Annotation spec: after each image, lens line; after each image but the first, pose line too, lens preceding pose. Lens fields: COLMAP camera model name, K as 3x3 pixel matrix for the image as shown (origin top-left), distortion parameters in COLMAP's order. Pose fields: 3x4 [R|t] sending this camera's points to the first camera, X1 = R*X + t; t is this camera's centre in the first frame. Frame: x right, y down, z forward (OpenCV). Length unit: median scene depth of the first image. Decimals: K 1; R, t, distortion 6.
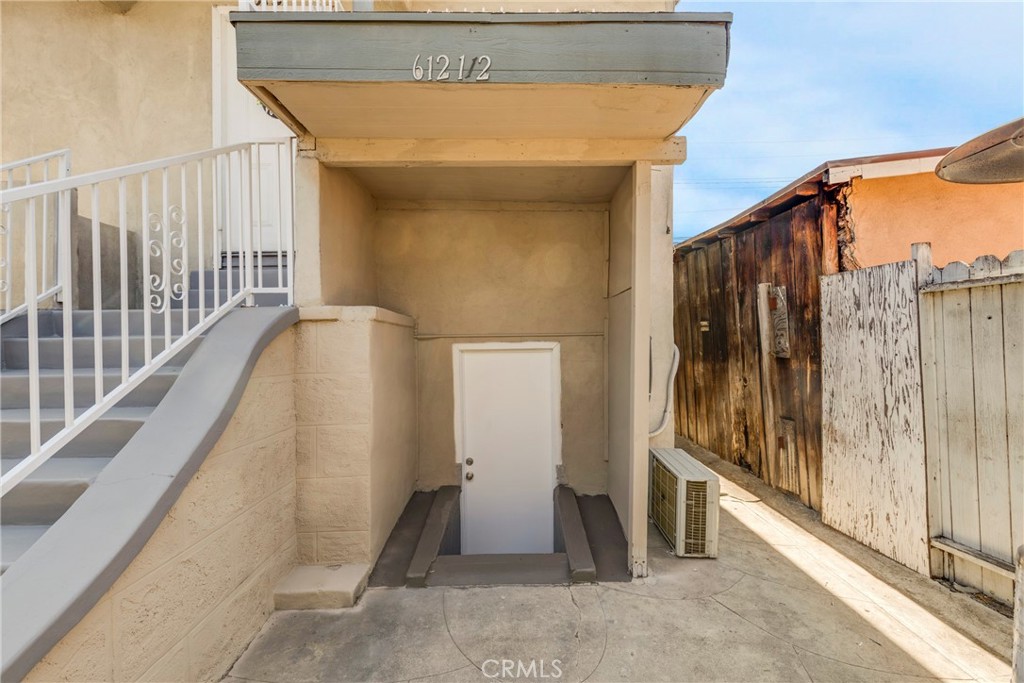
lens RADIAL K [[470.3, 0, 509.7], [0, 470.3, 339.7], [0, 0, 1]] dist [-0.000239, -0.000017]
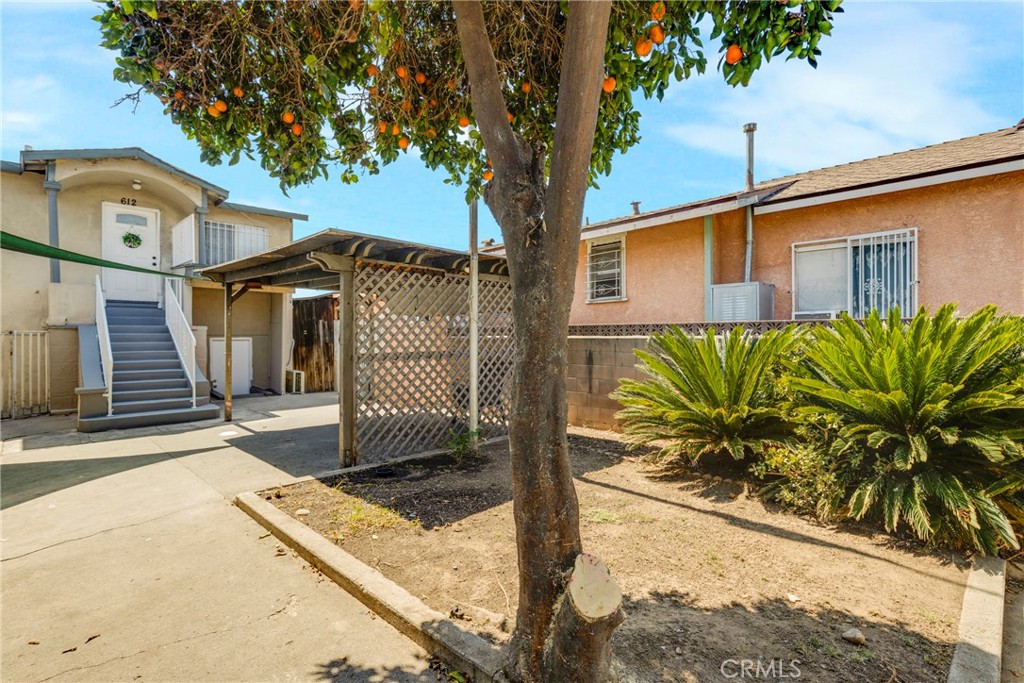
lens RADIAL K [[470.3, 0, 510.4], [0, 470.3, 341.1], [0, 0, 1]] dist [-0.000239, -0.000017]
pose [[0.719429, 0.001921, 0.694563, -0.785700], [0.001901, 0.999987, -0.004736, 0.045133], [-0.694563, 0.004728, 0.719416, -2.266831]]
